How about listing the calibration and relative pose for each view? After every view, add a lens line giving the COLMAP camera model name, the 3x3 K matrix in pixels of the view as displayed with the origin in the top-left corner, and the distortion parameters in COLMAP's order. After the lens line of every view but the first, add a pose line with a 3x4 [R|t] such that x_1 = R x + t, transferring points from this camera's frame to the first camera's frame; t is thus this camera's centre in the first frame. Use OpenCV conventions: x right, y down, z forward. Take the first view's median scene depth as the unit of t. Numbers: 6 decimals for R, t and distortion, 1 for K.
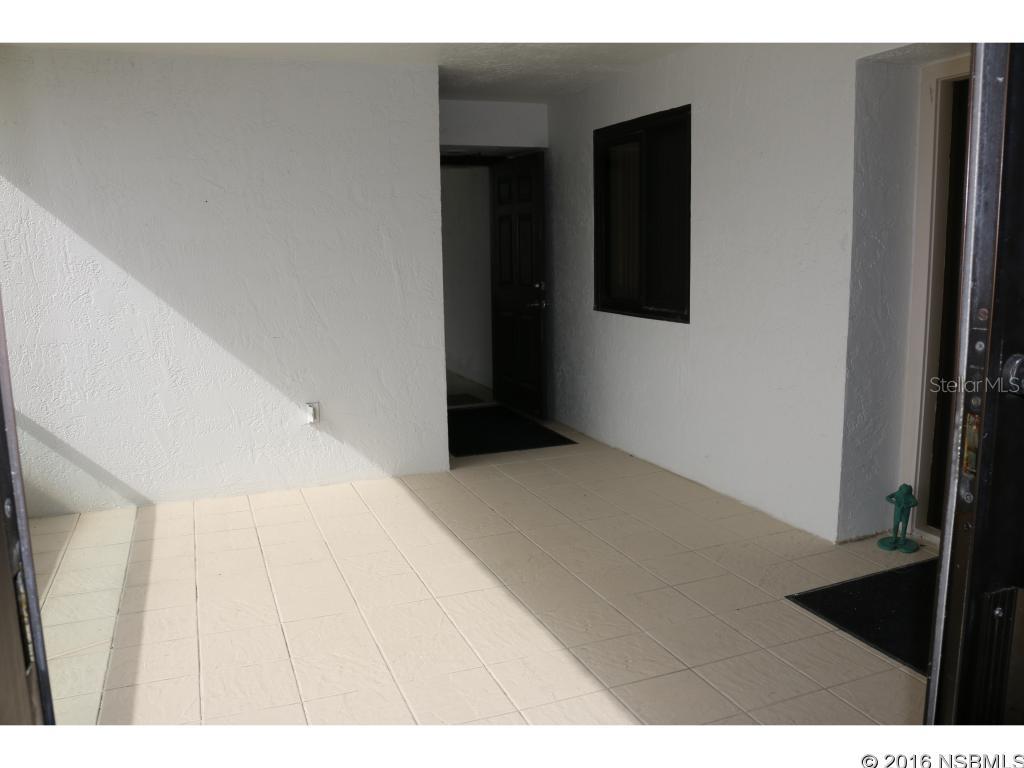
lens RADIAL K [[837.0, 0, 515.8], [0, 837.0, 386.8], [0, 0, 1]] dist [-0.149429, 0.109587]
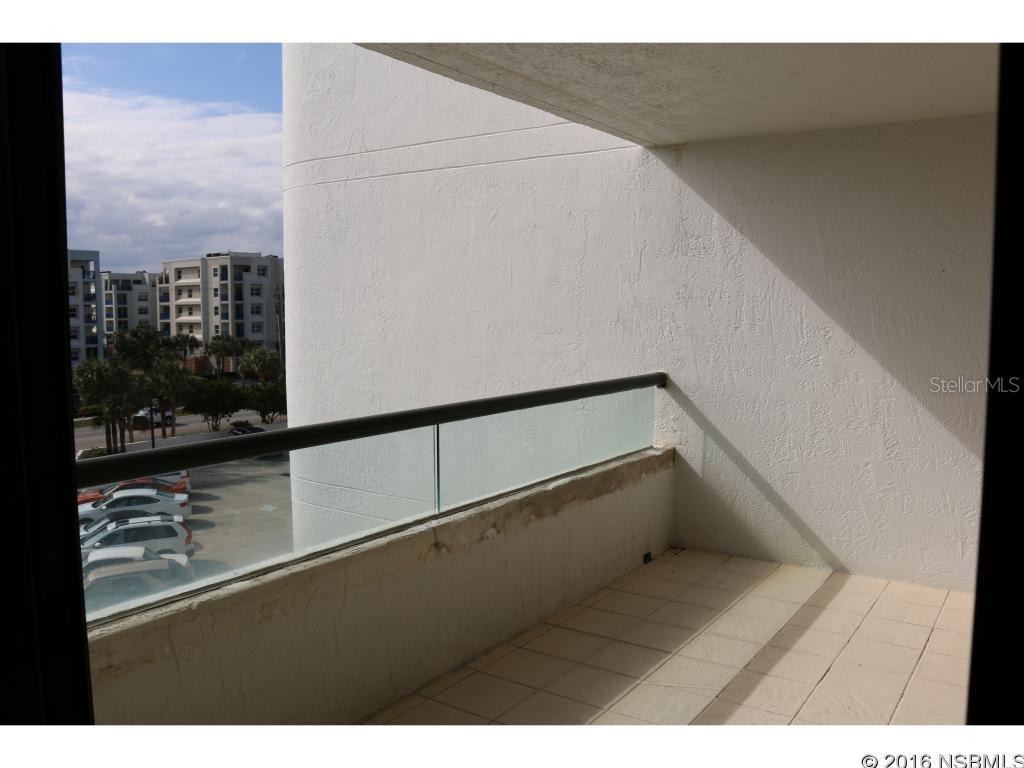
lens RADIAL K [[837.0, 0, 511.4], [0, 837.0, 382.3], [0, 0, 1]] dist [-0.149429, 0.109587]
pose [[0.543357, 0.091020, -0.834553, 0.142265], [-0.143708, 0.989516, 0.014356, -0.042443], [0.827110, 0.112132, 0.550740, 0.091977]]
